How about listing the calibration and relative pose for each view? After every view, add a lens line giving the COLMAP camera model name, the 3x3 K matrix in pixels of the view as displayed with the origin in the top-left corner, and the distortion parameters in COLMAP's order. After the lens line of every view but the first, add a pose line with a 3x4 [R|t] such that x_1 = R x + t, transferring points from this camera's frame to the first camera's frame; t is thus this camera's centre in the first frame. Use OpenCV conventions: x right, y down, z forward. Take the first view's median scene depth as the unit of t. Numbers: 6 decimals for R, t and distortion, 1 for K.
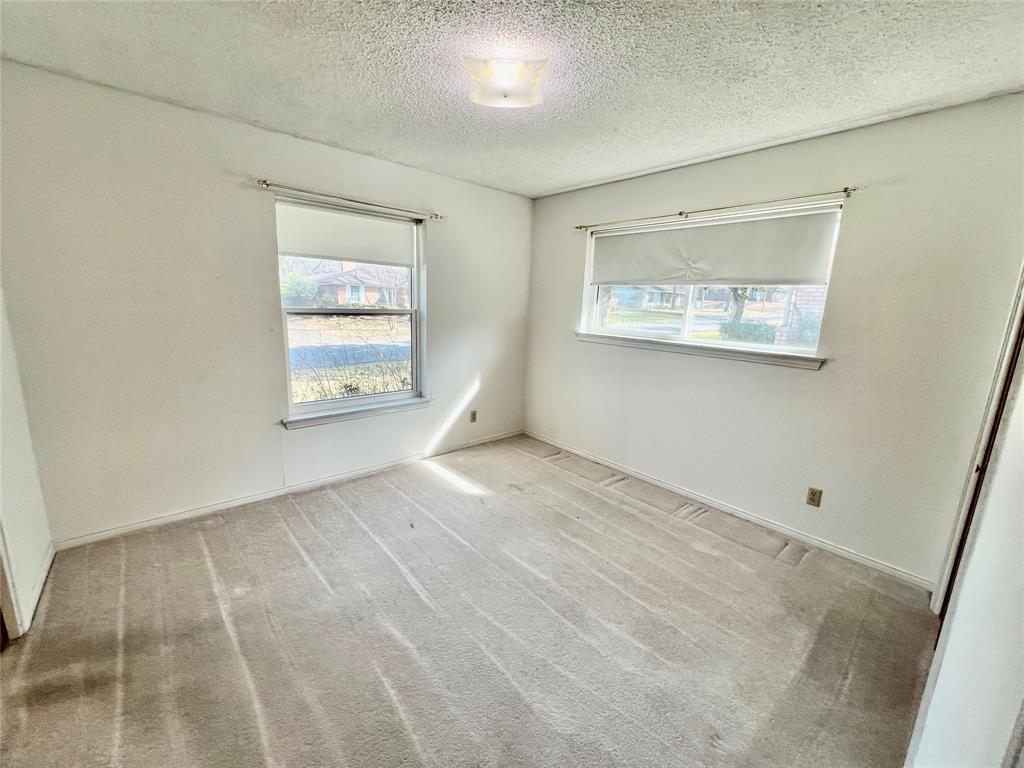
lens RADIAL K [[411.5, 0, 512.0], [0, 411.5, 384.0], [0, 0, 1]] dist [-0.001301, 0.000232]
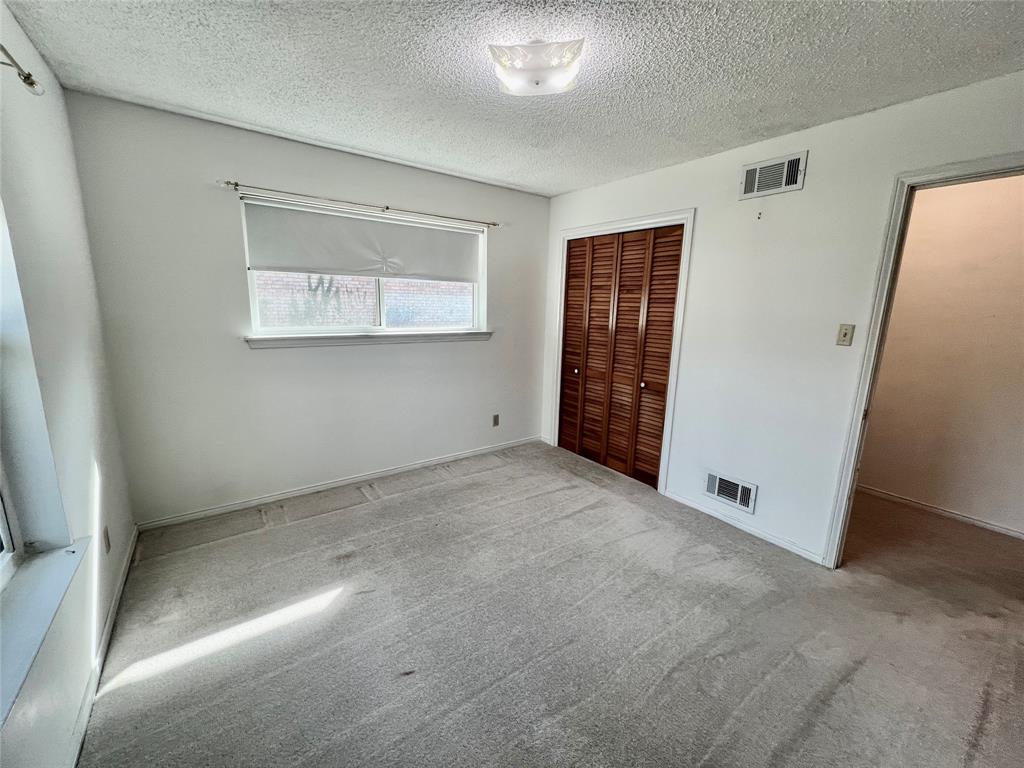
lens RADIAL K [[411.5, 0, 512.0], [0, 411.5, 384.0], [0, 0, 1]] dist [-0.001301, 0.000232]
pose [[0.080183, -0.218396, 0.972561, -0.595437], [0.186218, 0.961806, 0.200628, -0.126423], [-0.979231, 0.165021, 0.117790, 0.586511]]
